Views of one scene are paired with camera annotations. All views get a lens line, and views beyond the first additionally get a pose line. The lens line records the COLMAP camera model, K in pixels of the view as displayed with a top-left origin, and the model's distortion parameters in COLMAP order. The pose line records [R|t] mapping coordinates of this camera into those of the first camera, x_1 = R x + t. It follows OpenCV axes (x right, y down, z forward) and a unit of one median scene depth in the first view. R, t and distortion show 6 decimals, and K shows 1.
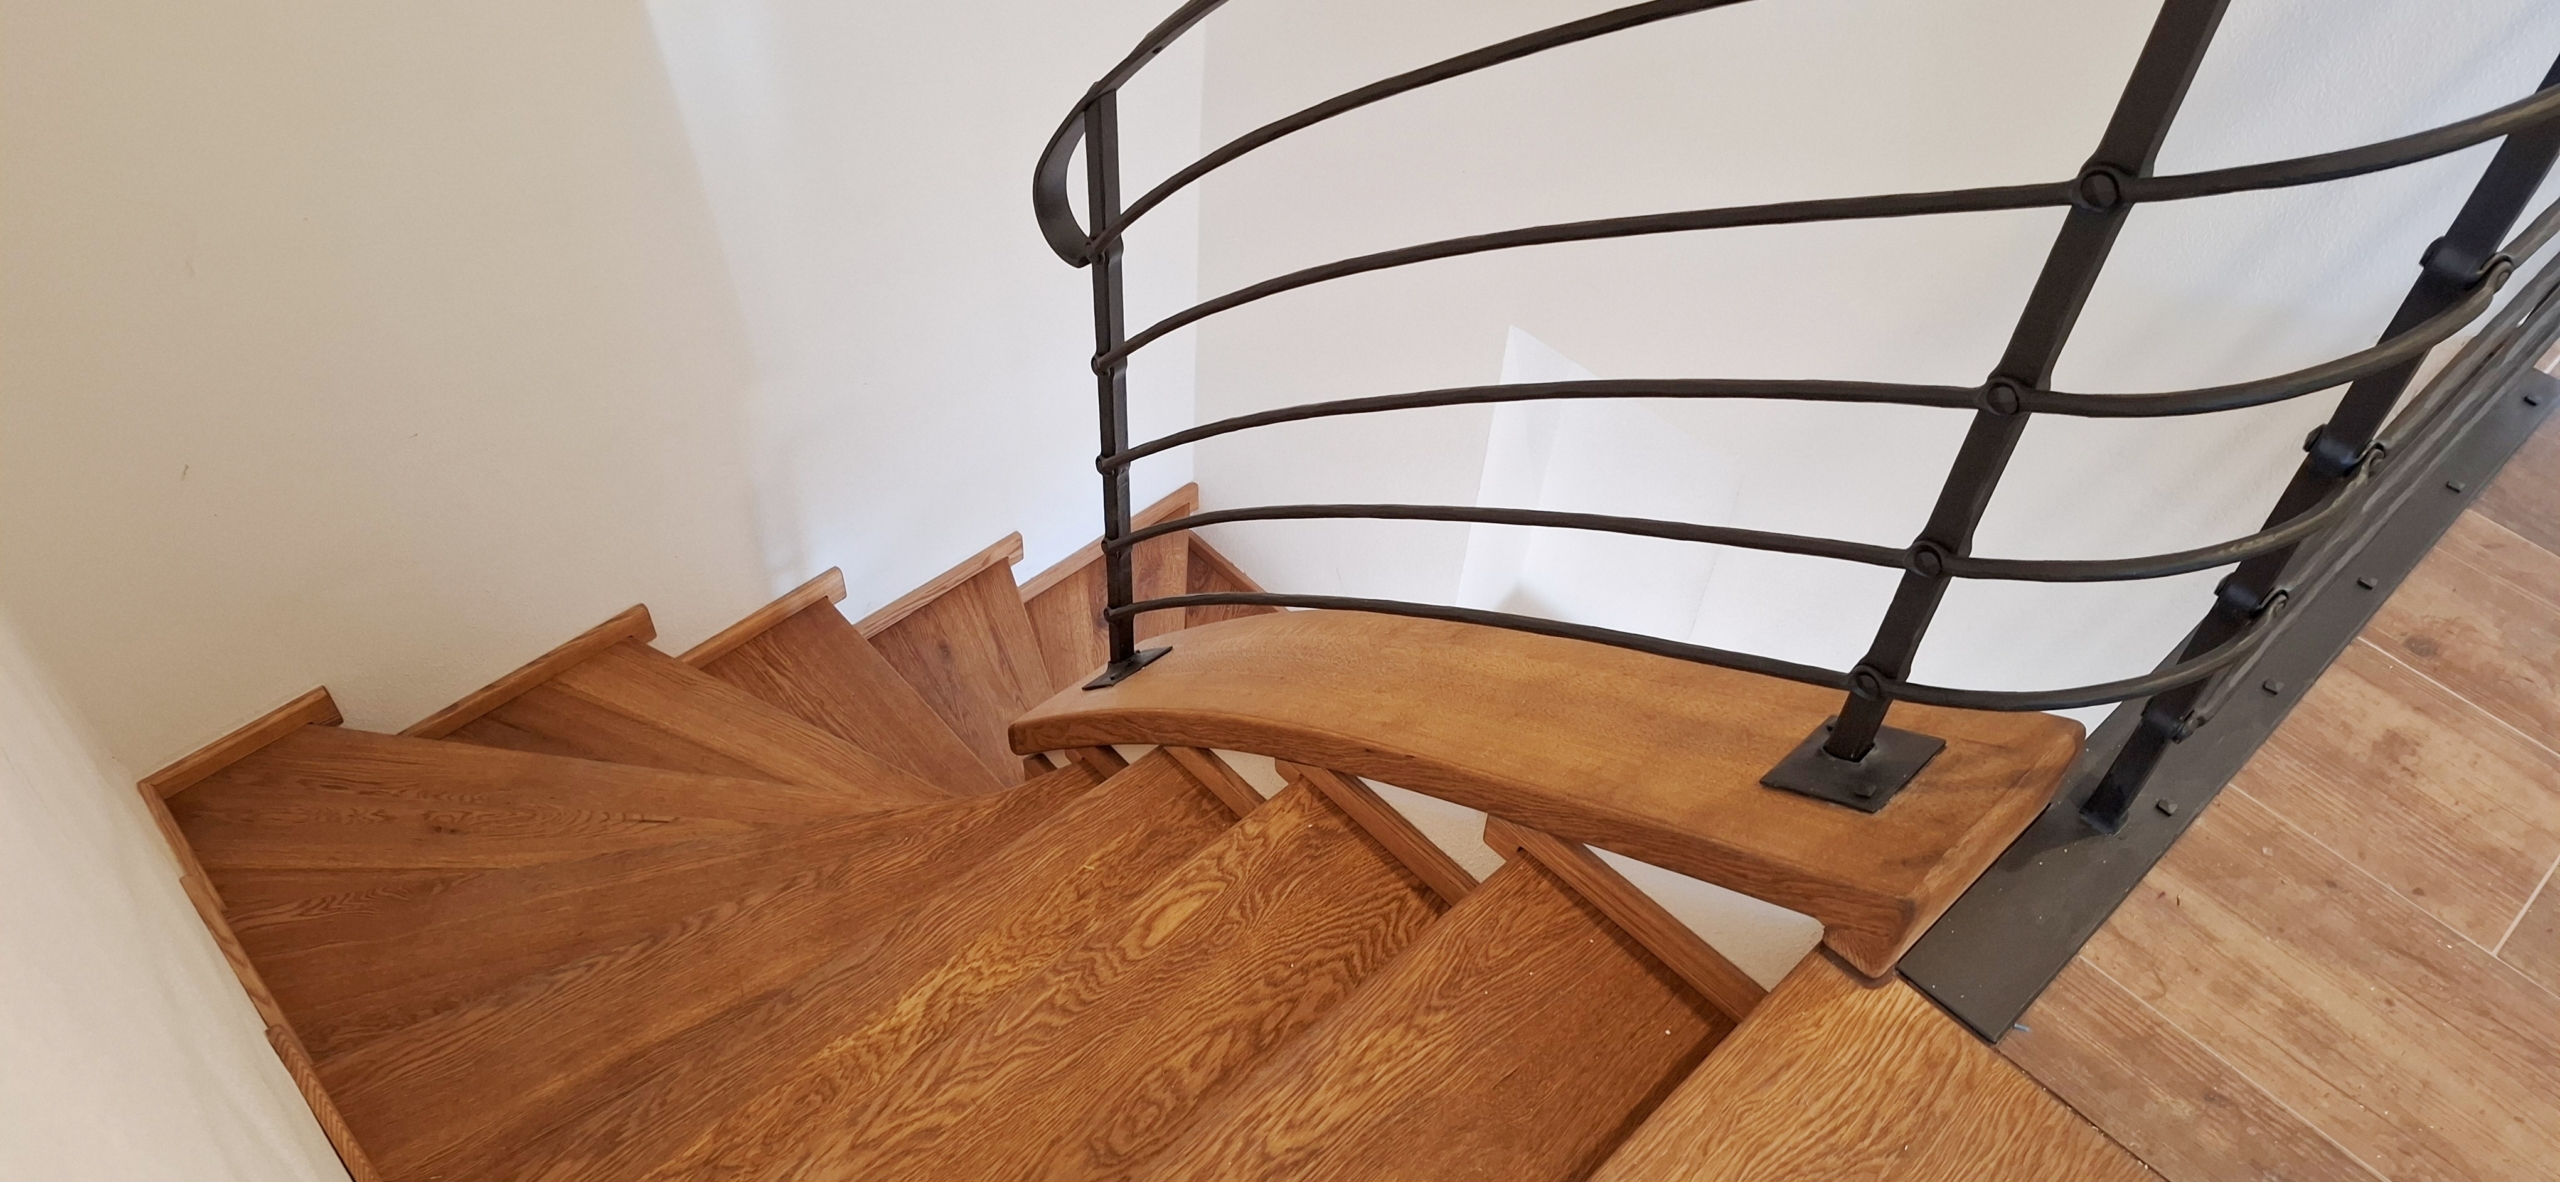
lens RADIAL K [[1780.0, 0, 1270.6], [0, 1780.0, 578.0], [0, 0, 1]] dist [0.105647, -0.151337]
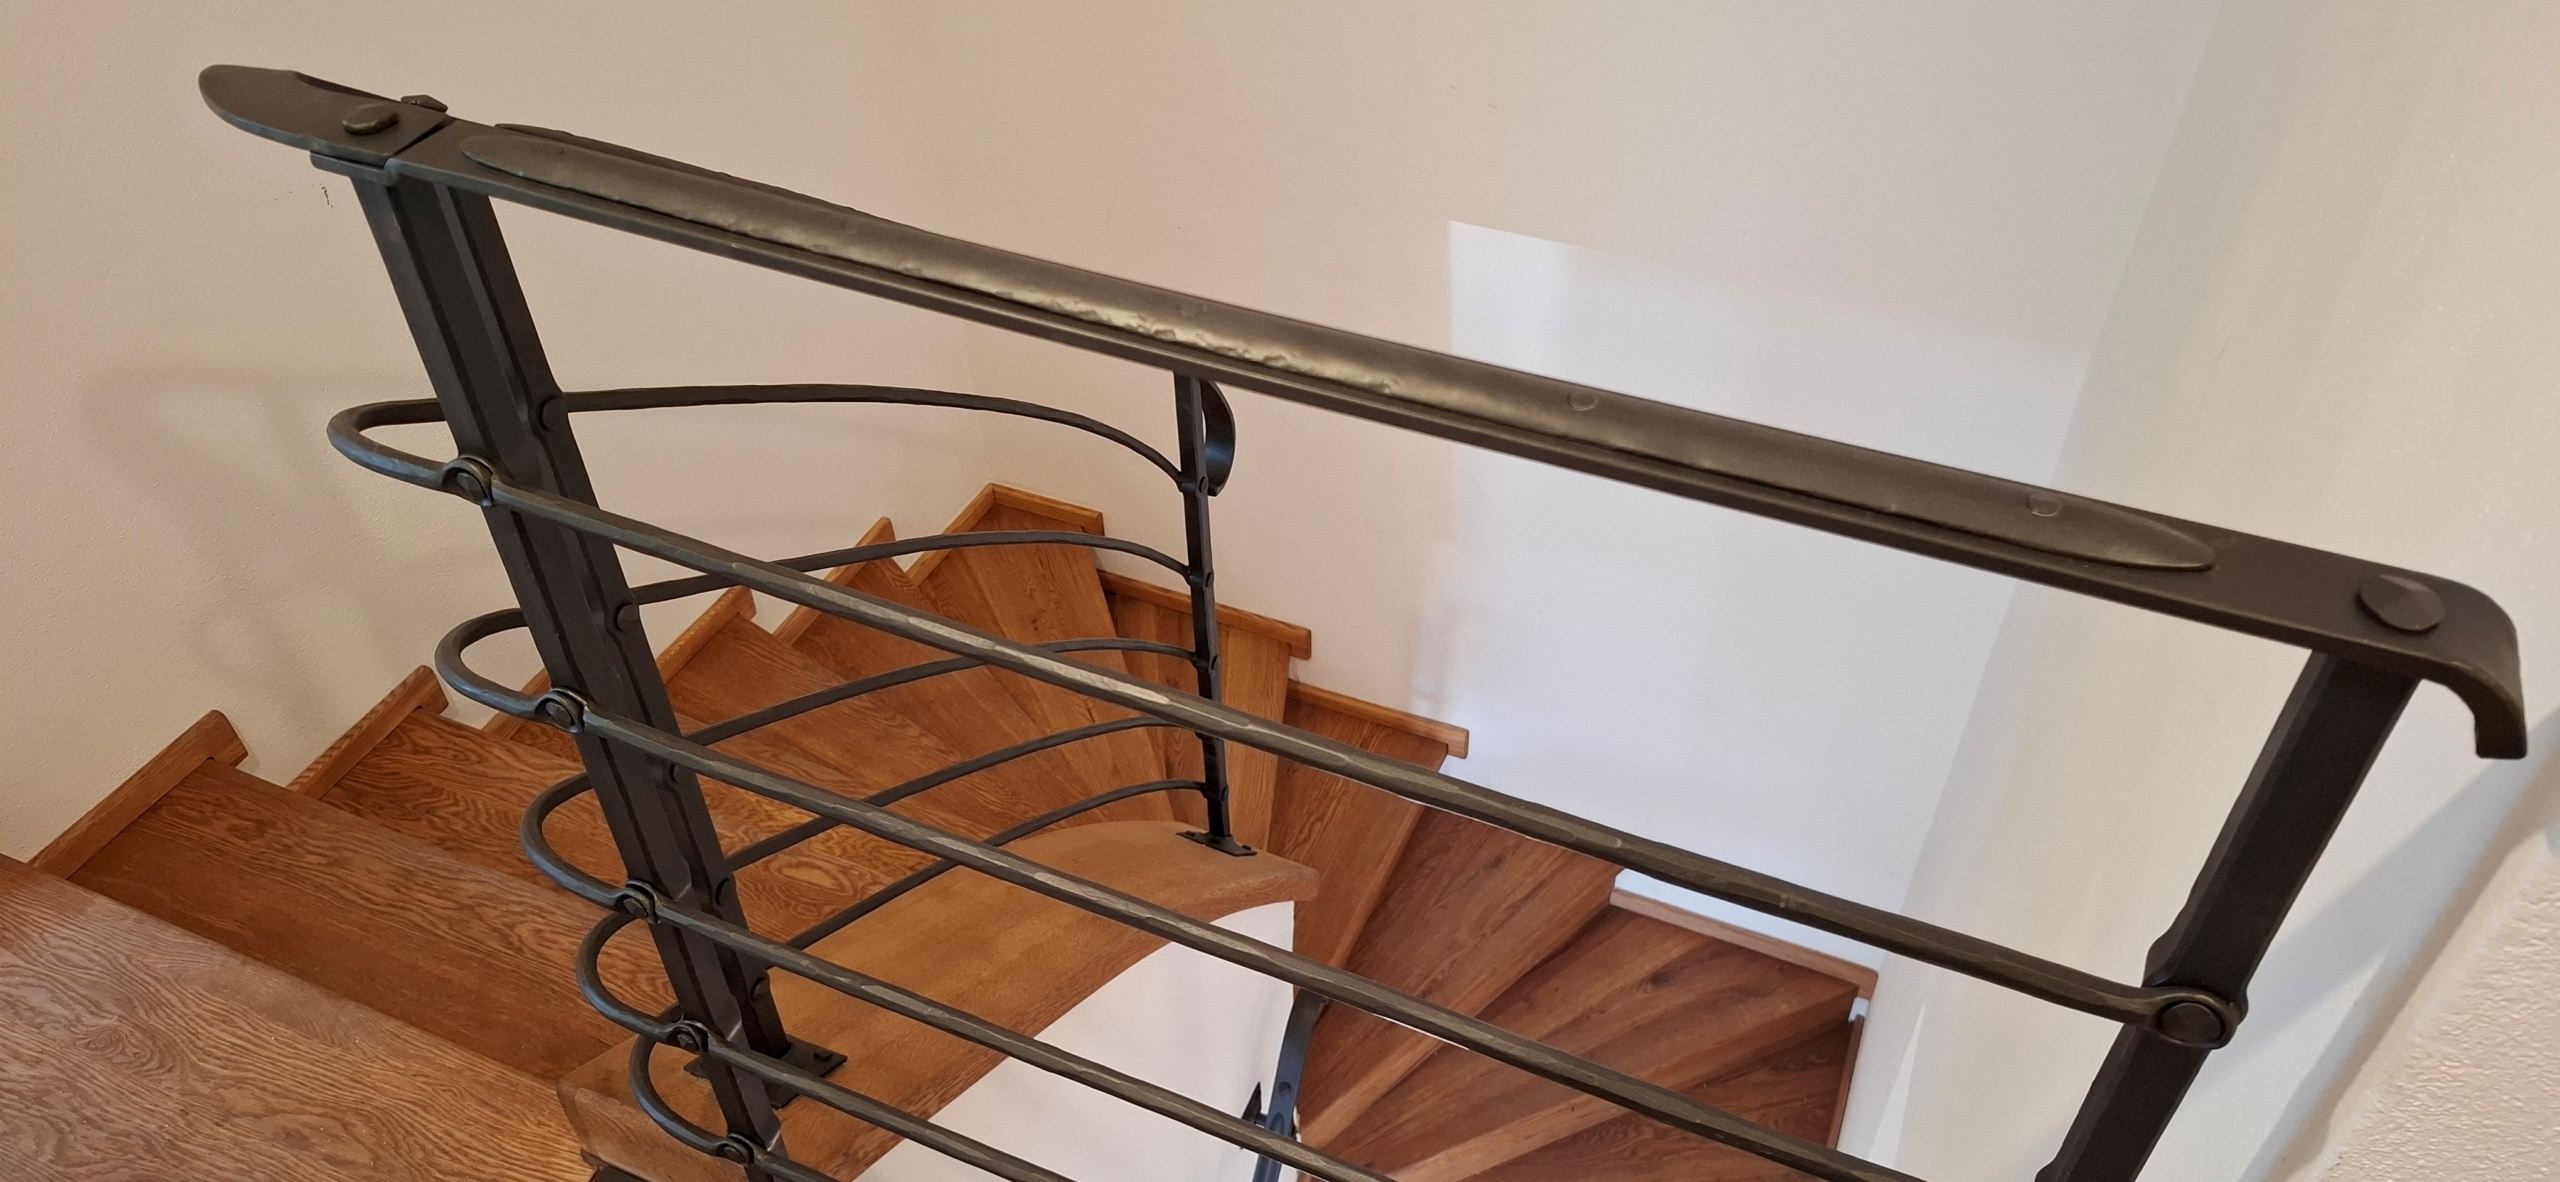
lens RADIAL K [[1780.0, 0, 1270.6], [0, 1780.0, 578.0], [0, 0, 1]] dist [0.105647, -0.151337]
pose [[0.393448, 0.578810, -0.714267, 0.881156], [-0.654981, 0.721675, 0.224022, -0.476498], [0.645135, 0.379690, 0.663051, 0.262561]]
